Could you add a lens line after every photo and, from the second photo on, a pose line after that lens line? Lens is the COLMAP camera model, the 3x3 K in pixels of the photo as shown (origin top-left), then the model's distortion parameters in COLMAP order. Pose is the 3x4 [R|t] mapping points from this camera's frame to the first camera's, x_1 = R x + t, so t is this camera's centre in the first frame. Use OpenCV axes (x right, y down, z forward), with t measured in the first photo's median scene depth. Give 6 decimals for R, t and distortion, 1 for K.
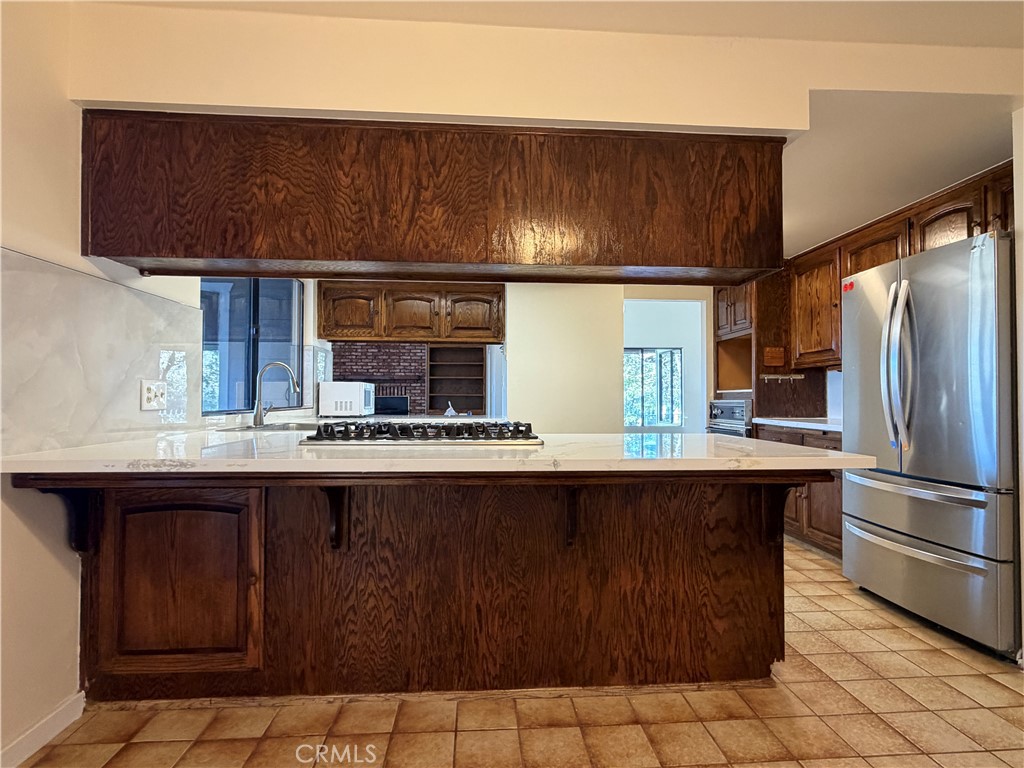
lens RADIAL K [[533.0, 0, 513.1], [0, 533.0, 386.0], [0, 0, 1]] dist [0.001984, 0.000466]
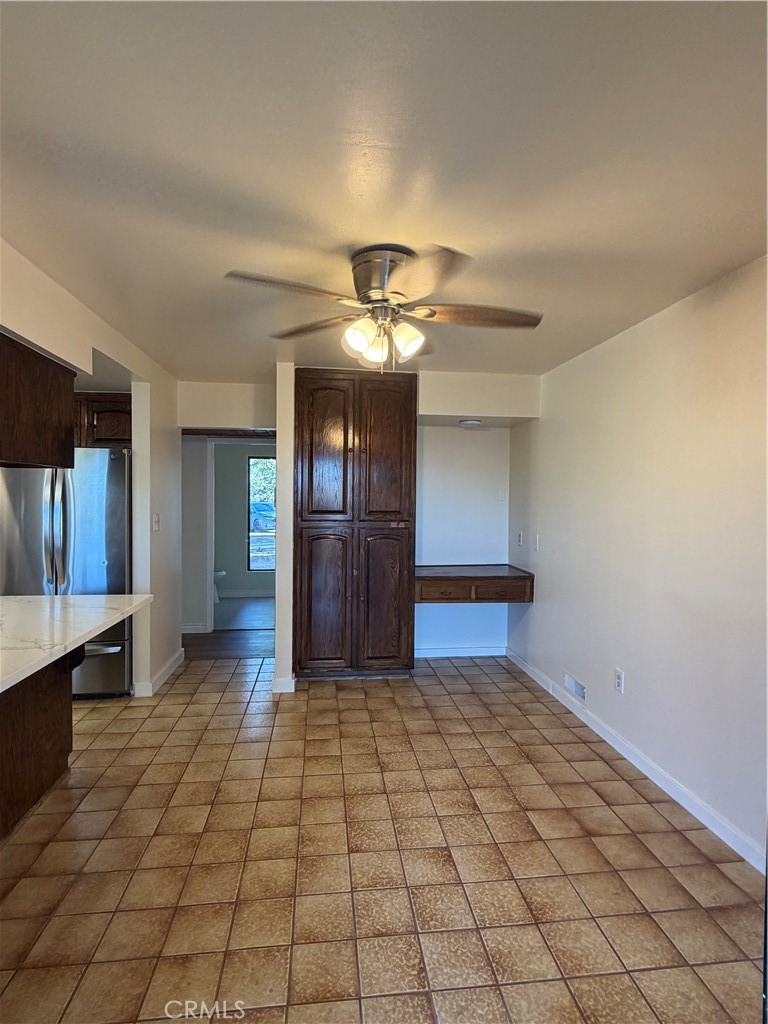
lens RADIAL K [[533.0, 0, 384.9], [0, 533.0, 511.1], [0, 0, 1]] dist [0.001984, 0.000466]
pose [[-0.047016, -0.028280, 0.998494, -0.937513], [-0.027250, 0.999263, 0.027019, -0.177238], [-0.998522, -0.025939, -0.047752, 0.276361]]
